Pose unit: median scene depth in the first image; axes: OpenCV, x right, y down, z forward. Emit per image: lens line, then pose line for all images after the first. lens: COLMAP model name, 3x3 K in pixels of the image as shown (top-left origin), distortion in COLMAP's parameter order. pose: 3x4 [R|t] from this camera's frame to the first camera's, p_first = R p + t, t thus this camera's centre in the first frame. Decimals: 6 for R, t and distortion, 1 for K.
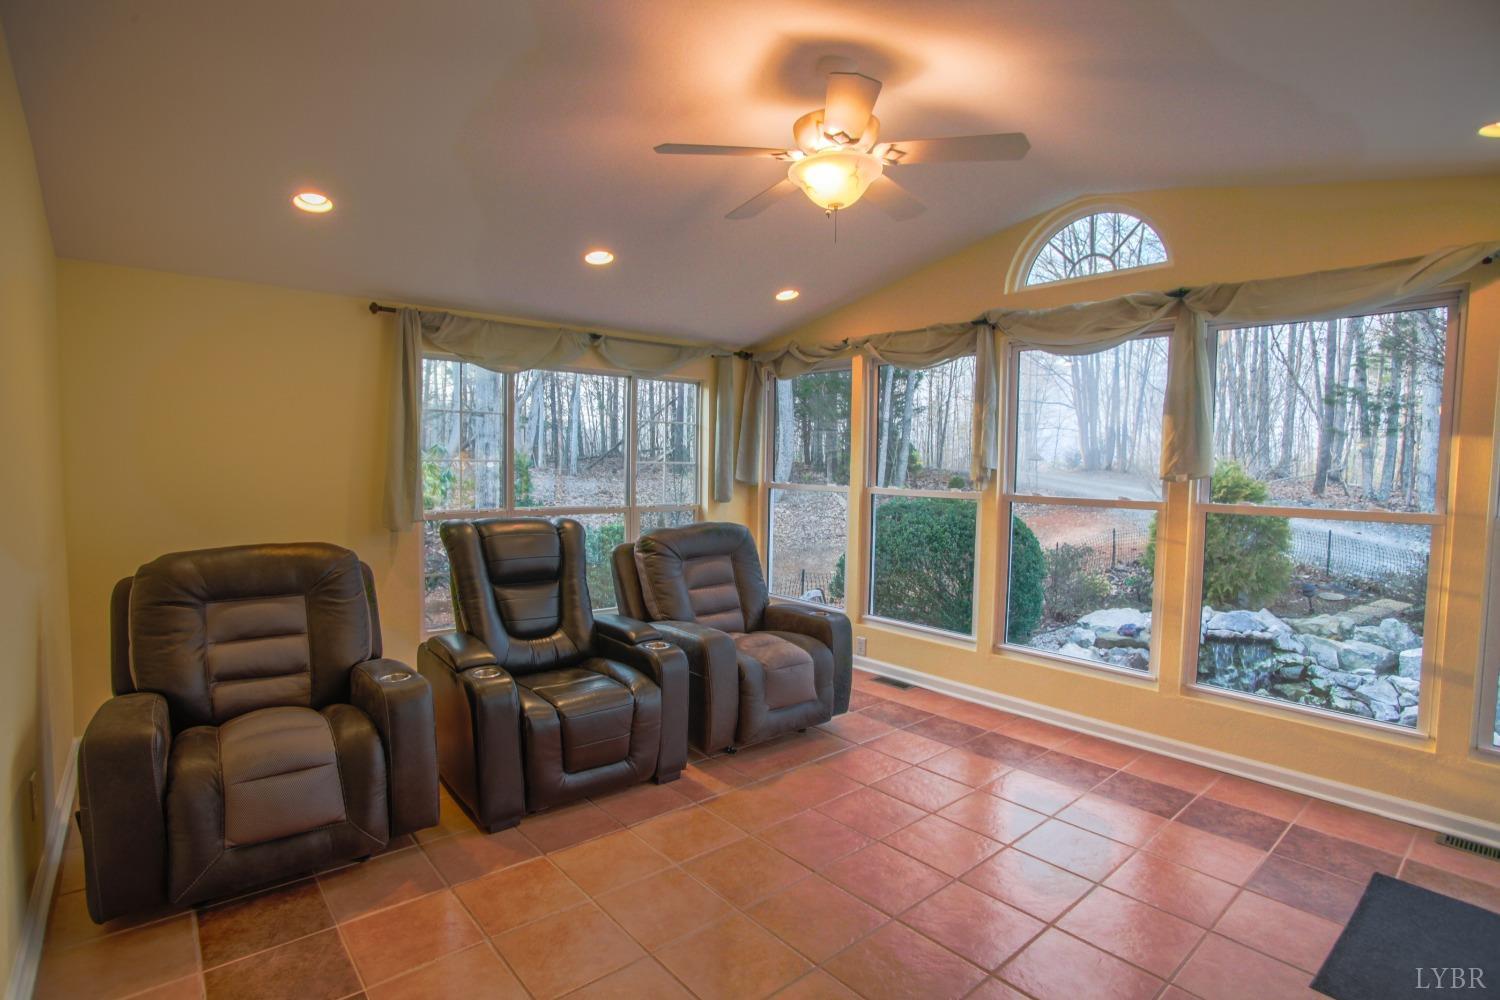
lens RADIAL K [[734.4, 0, 738.1], [0, 734.4, 504.5], [0, 0, 1]] dist [-0.088561, 0.038973]
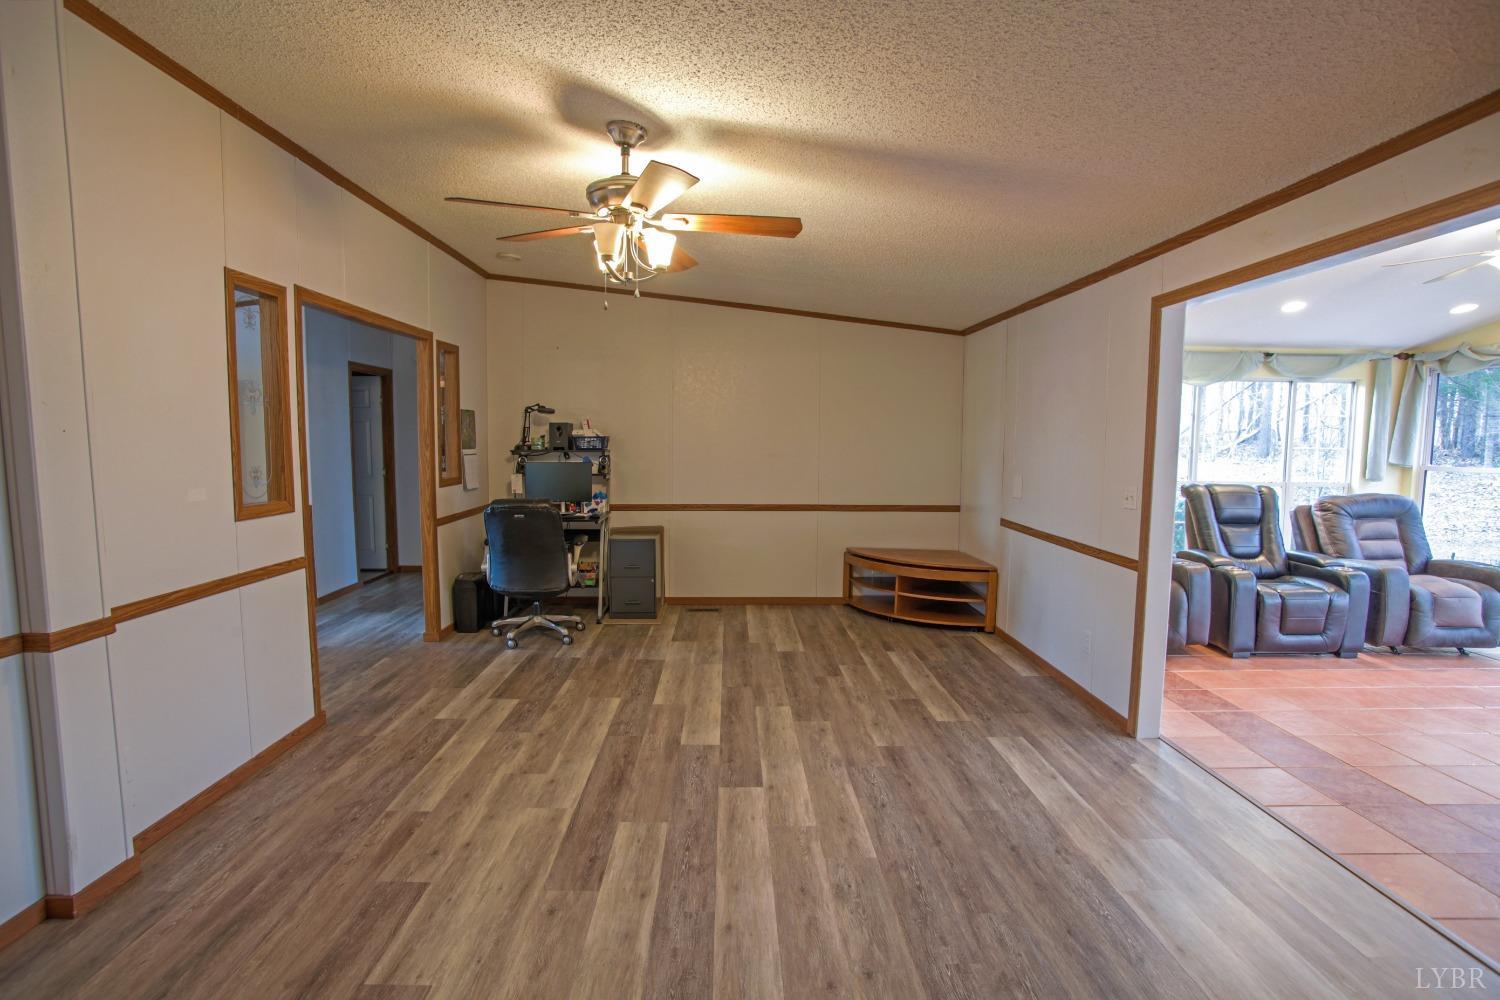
lens RADIAL K [[734.4, 0, 738.1], [0, 734.4, 504.5], [0, 0, 1]] dist [-0.088561, 0.038973]
pose [[0.771157, 0.047748, -0.634852, -0.138920], [-0.032349, 0.998834, 0.035829, 0.040623], [0.635823, -0.007093, 0.771802, -0.806191]]
